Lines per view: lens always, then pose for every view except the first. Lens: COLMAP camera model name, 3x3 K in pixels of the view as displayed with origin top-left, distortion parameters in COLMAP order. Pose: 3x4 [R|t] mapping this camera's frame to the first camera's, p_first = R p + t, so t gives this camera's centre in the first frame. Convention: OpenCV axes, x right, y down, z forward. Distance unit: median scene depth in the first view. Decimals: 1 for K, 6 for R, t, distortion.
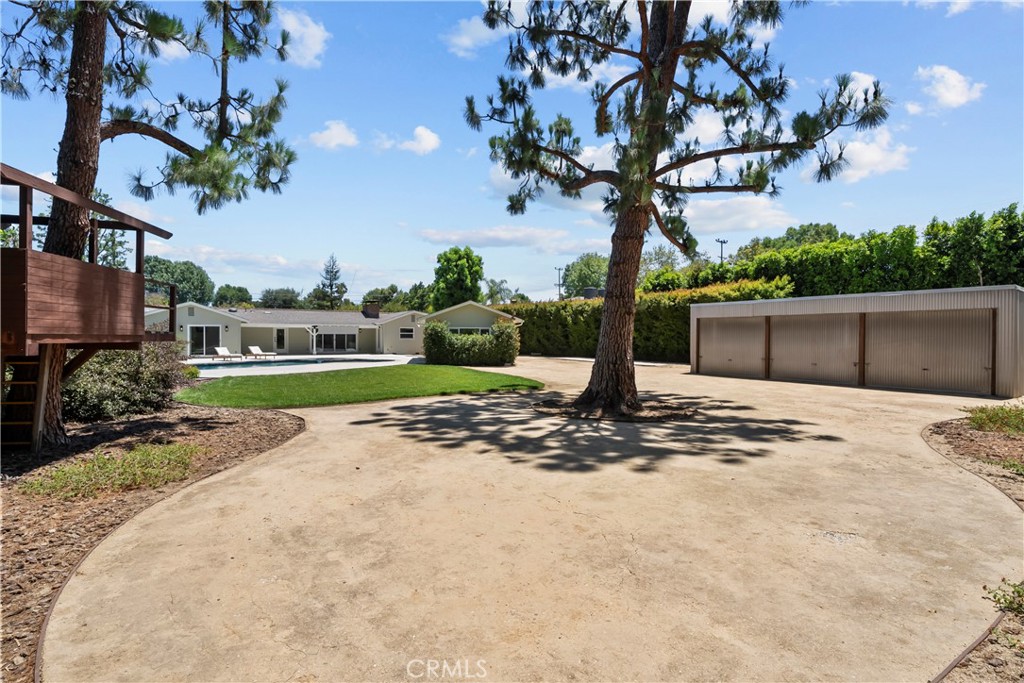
lens RADIAL K [[473.8, 0, 512.0], [0, 473.8, 341.5], [0, 0, 1]] dist [-0.000048, 0.000000]
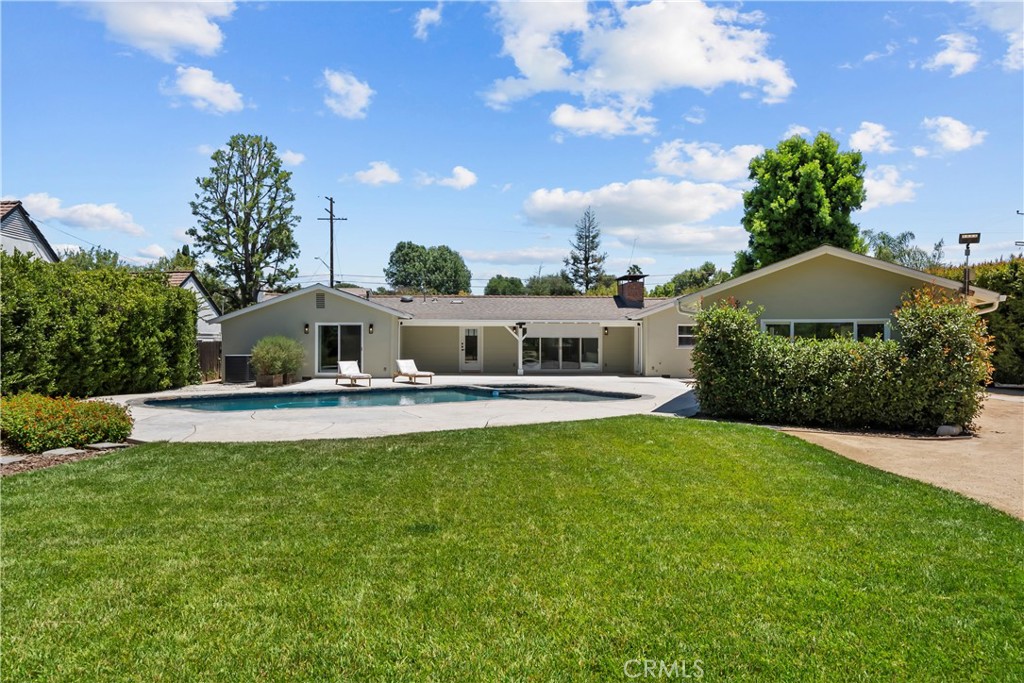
lens RADIAL K [[665.7, 0, 512.0], [0, 665.7, 341.5], [0, 0, 1]] dist [0.001214, 0.000369]
pose [[0.855306, 0.002032, -0.518119, -0.022888], [-0.006985, 0.999947, -0.007610, -0.005558], [0.518076, 0.010127, 0.855275, 0.347281]]
